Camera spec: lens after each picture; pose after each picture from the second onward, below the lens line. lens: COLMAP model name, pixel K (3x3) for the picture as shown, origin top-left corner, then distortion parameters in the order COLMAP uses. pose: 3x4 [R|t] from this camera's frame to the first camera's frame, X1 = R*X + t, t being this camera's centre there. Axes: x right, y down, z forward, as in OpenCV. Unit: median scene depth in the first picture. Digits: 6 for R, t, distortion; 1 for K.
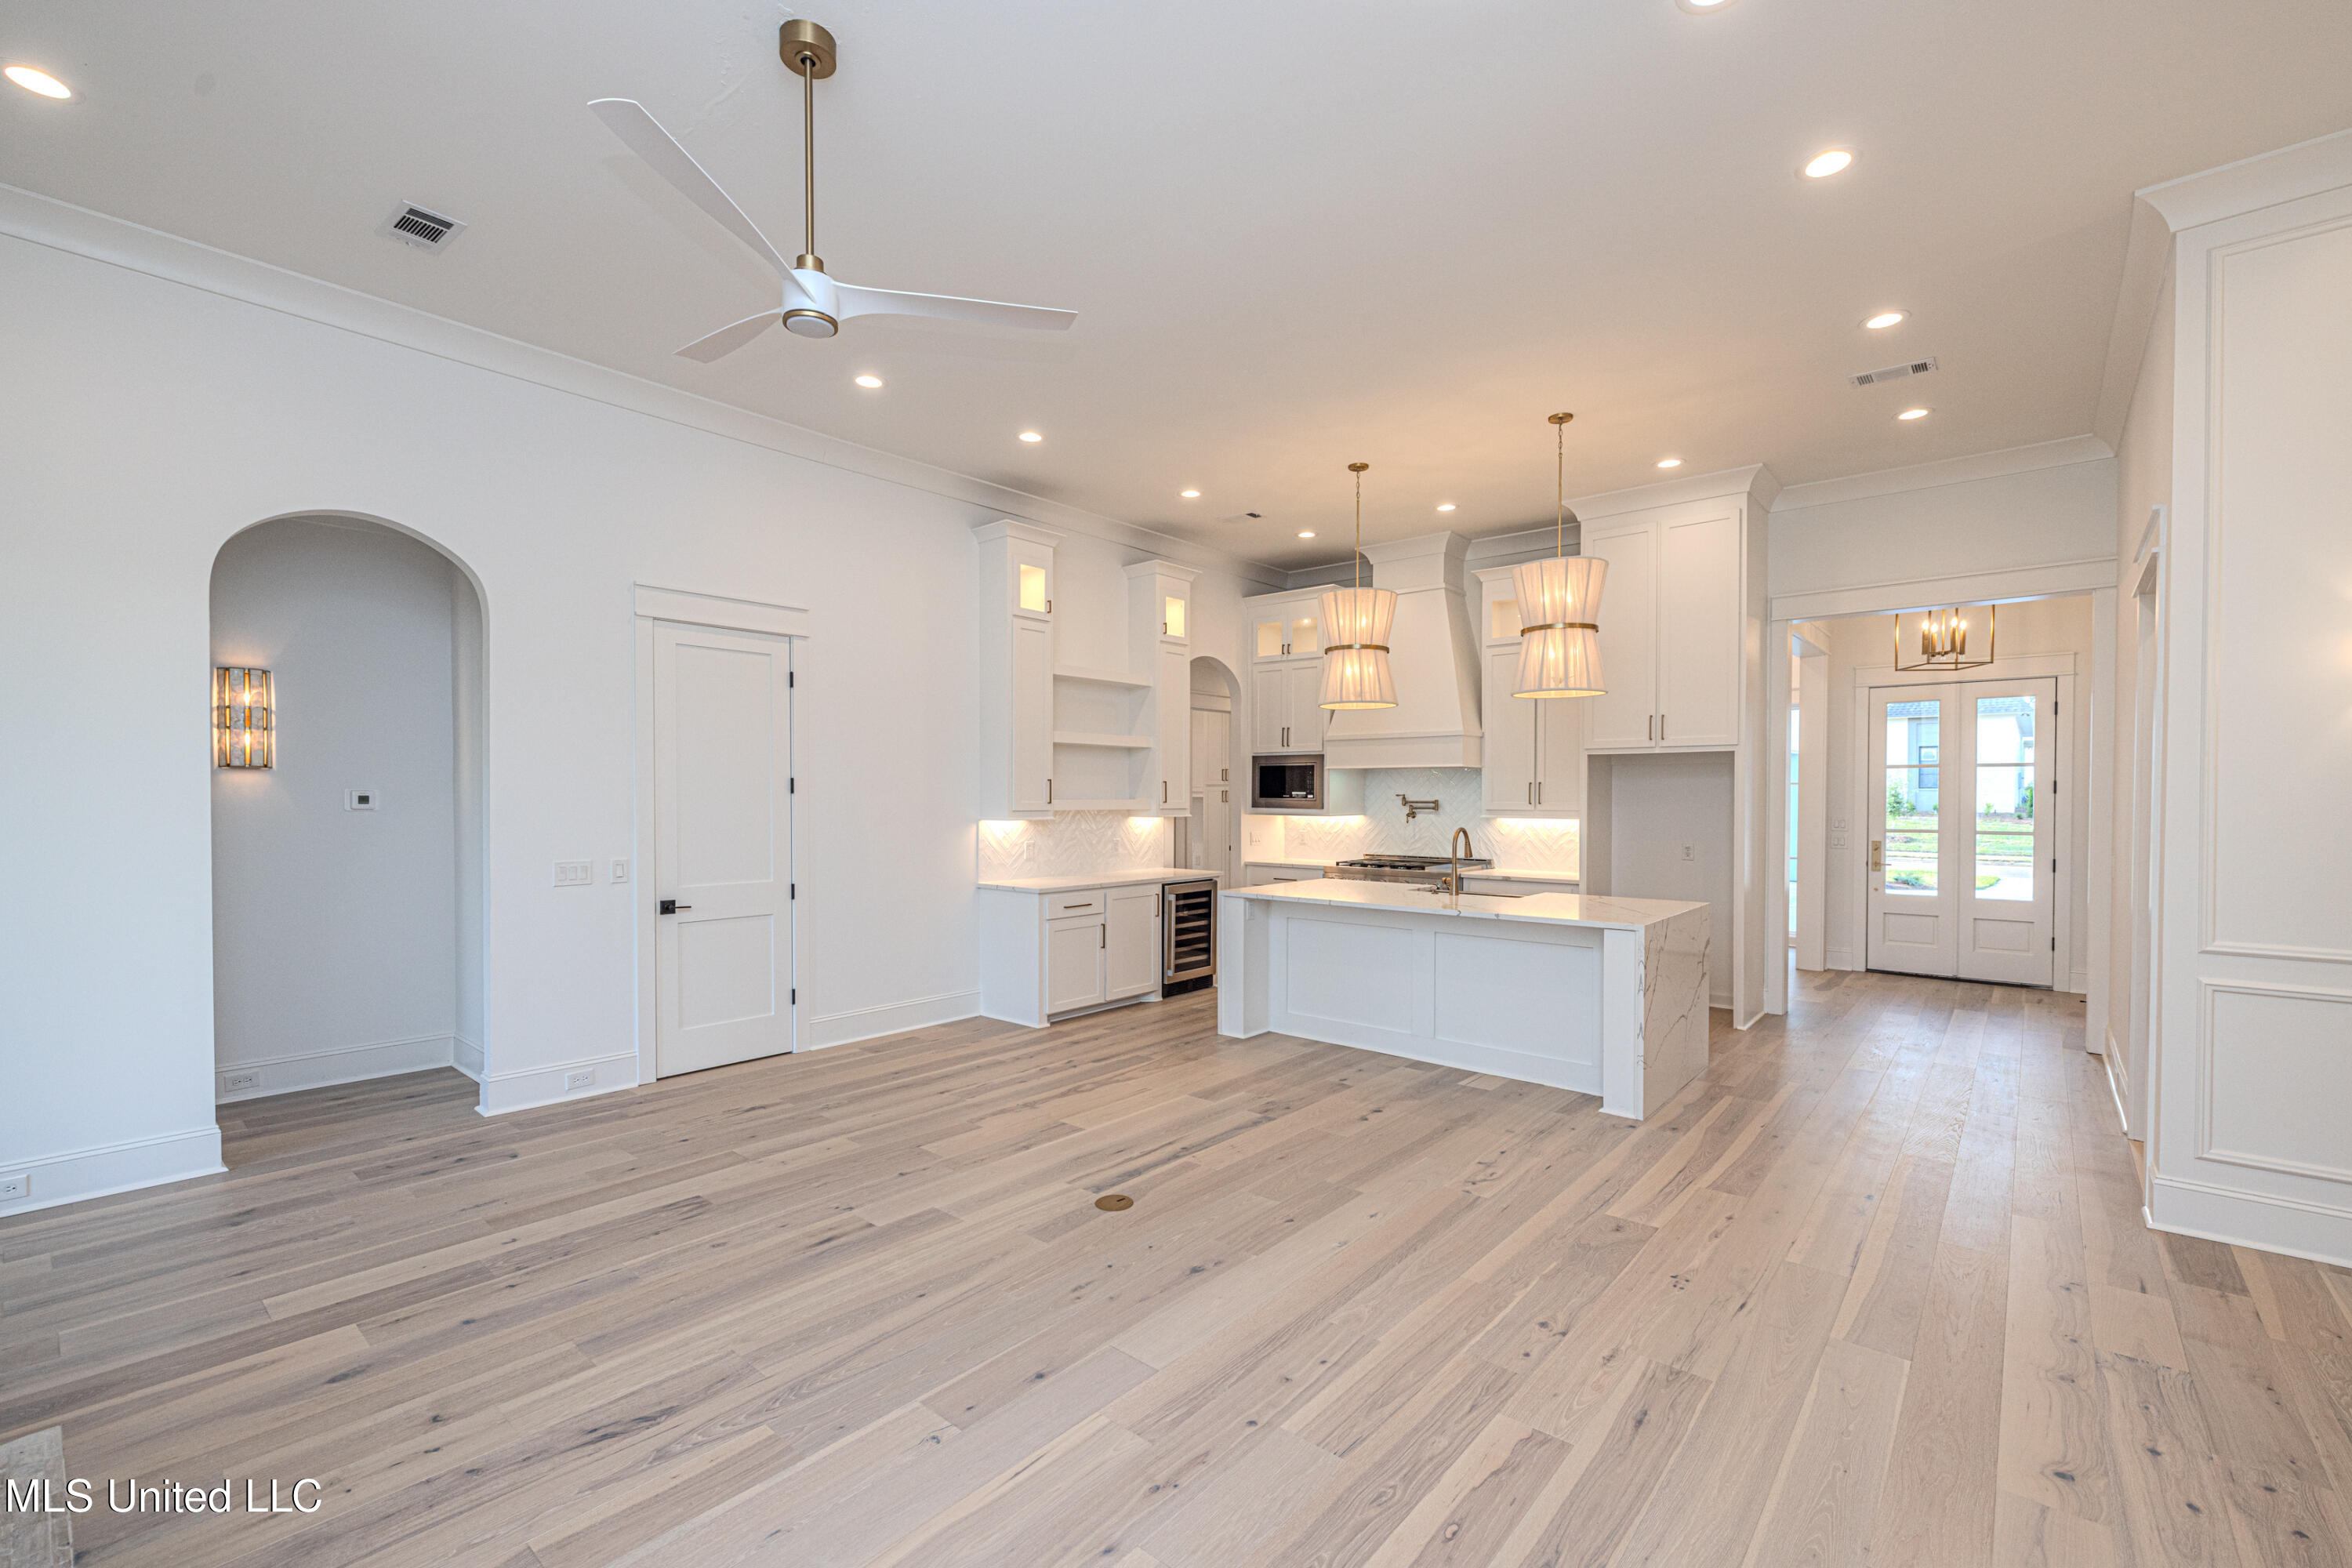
lens RADIAL K [[985.1, 0, 1218.3], [0, 985.1, 801.1], [0, 0, 1]] dist [0.000048, 0.000931]
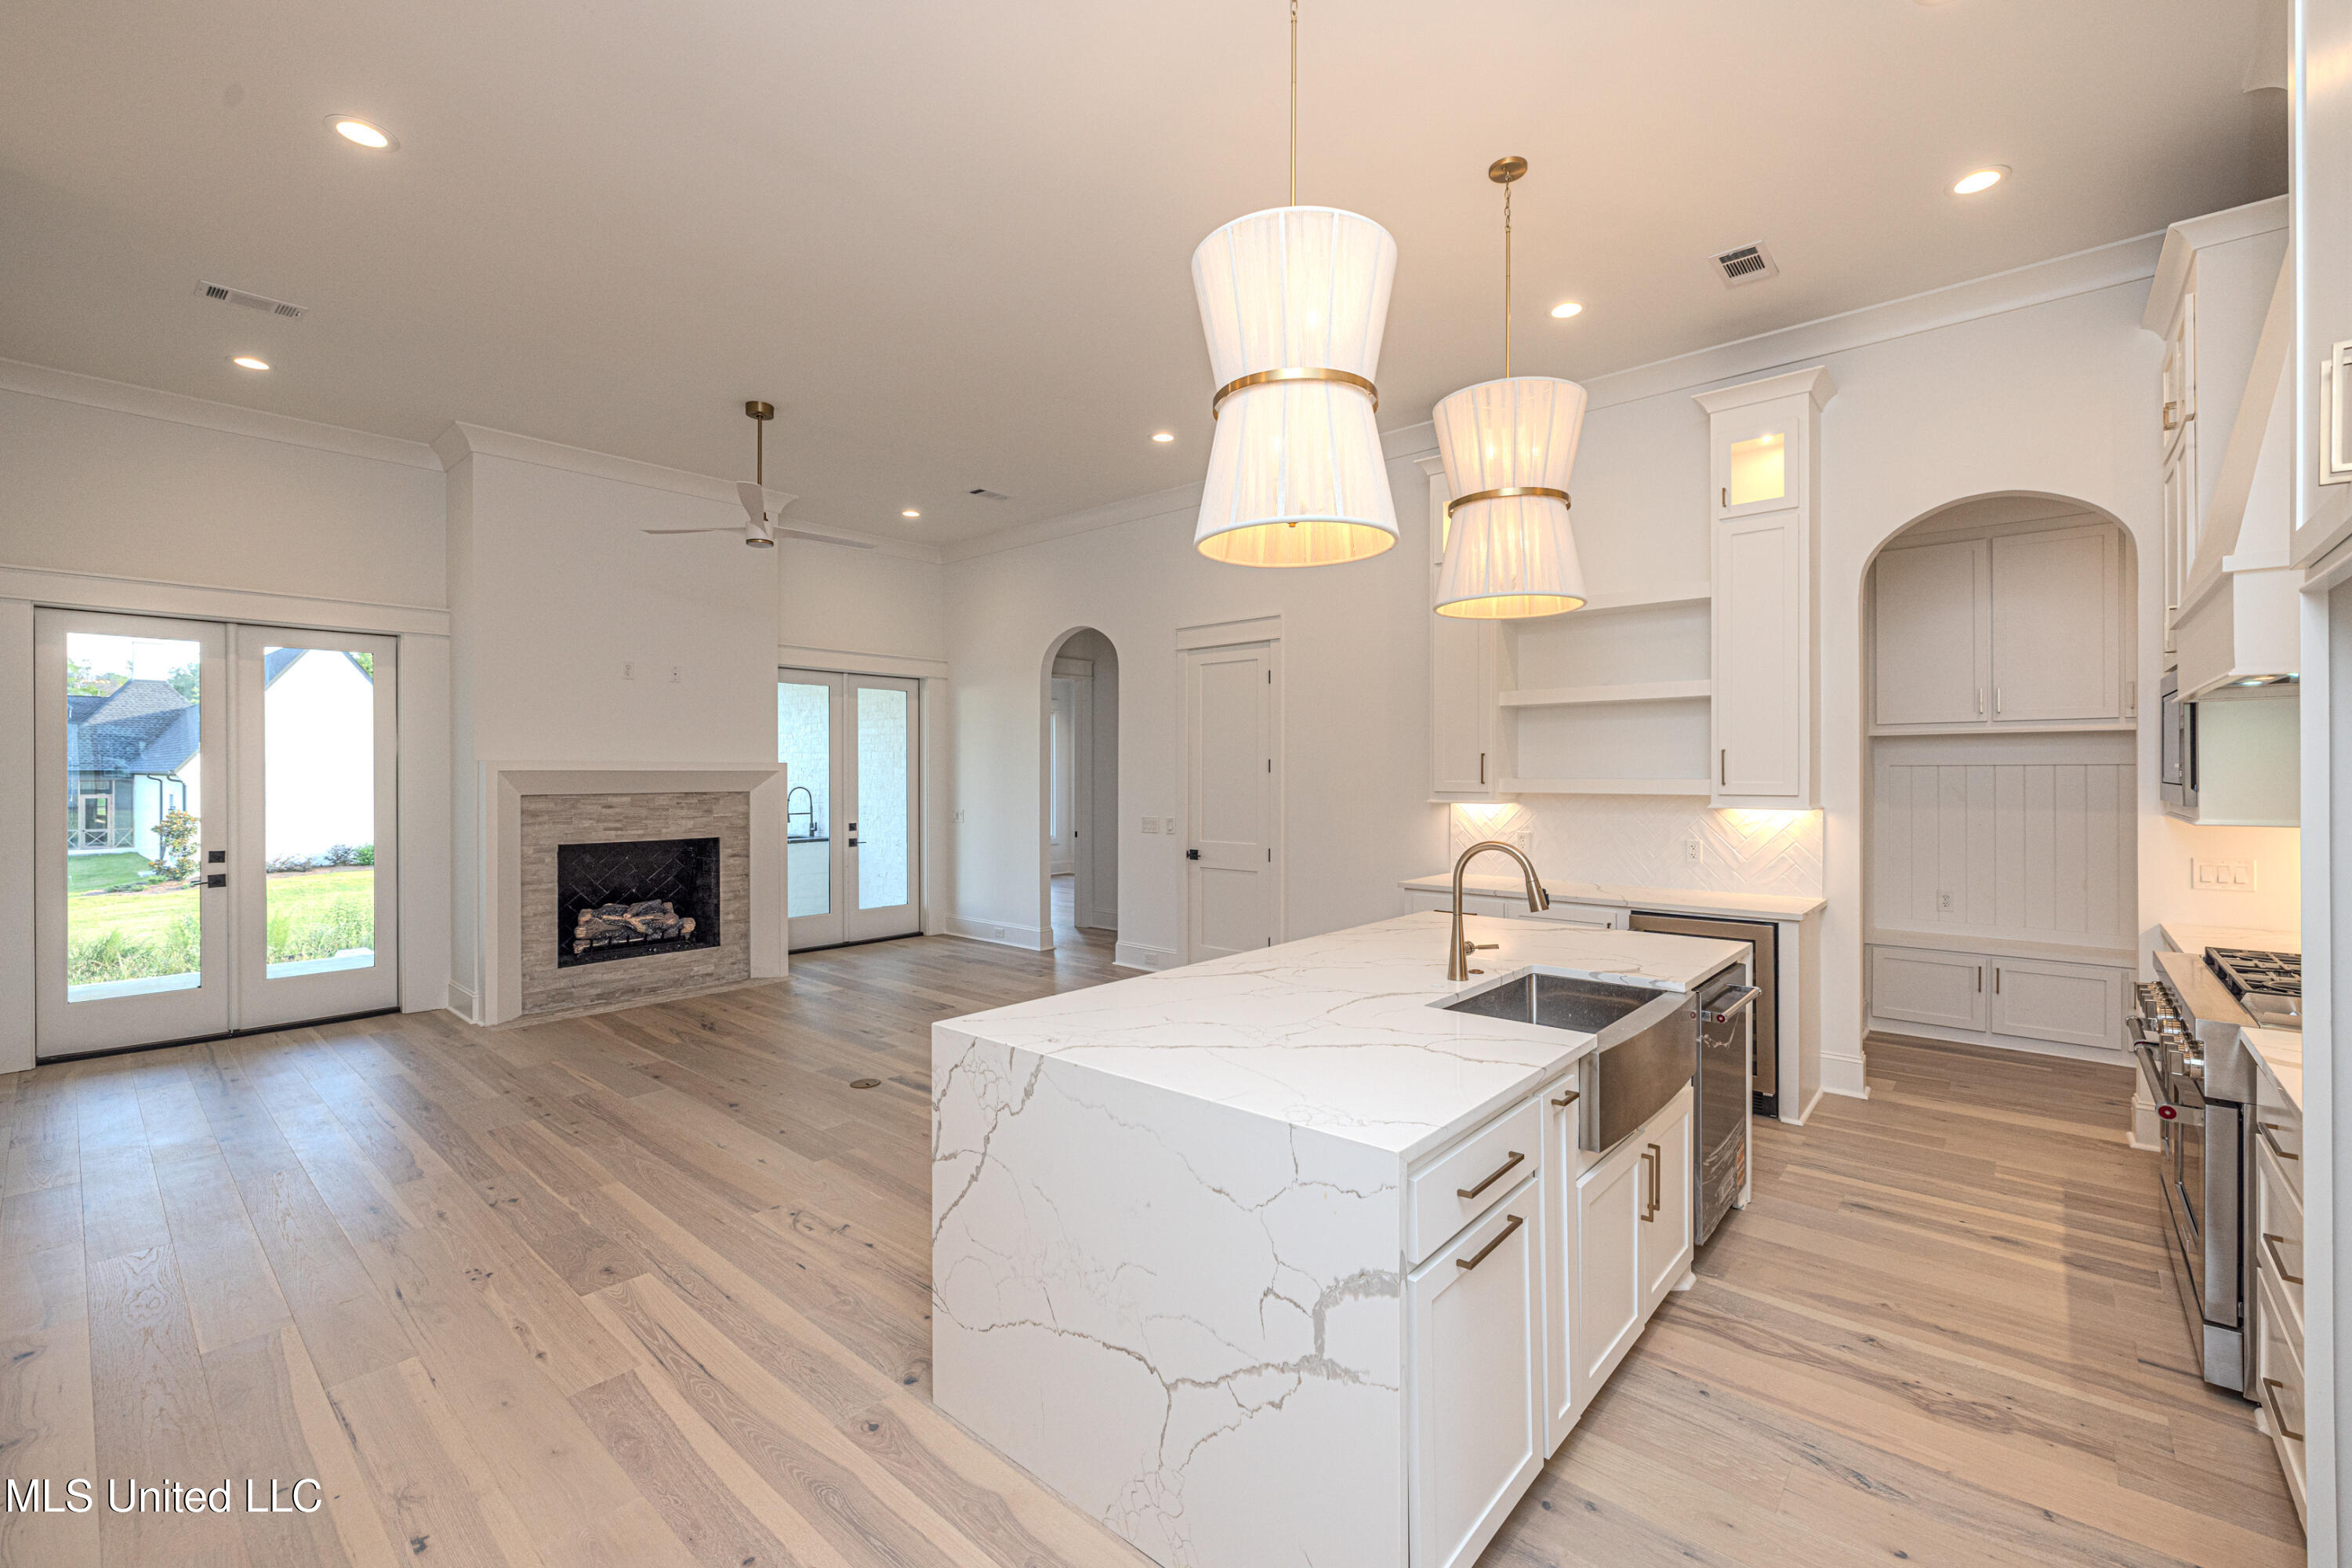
lens RADIAL K [[985.1, 0, 1178.6], [0, 985.1, 779.0], [0, 0, 1]] dist [0.000048, 0.000931]
pose [[-0.031666, 0.003690, -0.999492, 1.128772], [-0.001216, 0.999992, 0.003730, -0.007075], [0.999498, 0.001334, -0.031661, 1.369054]]
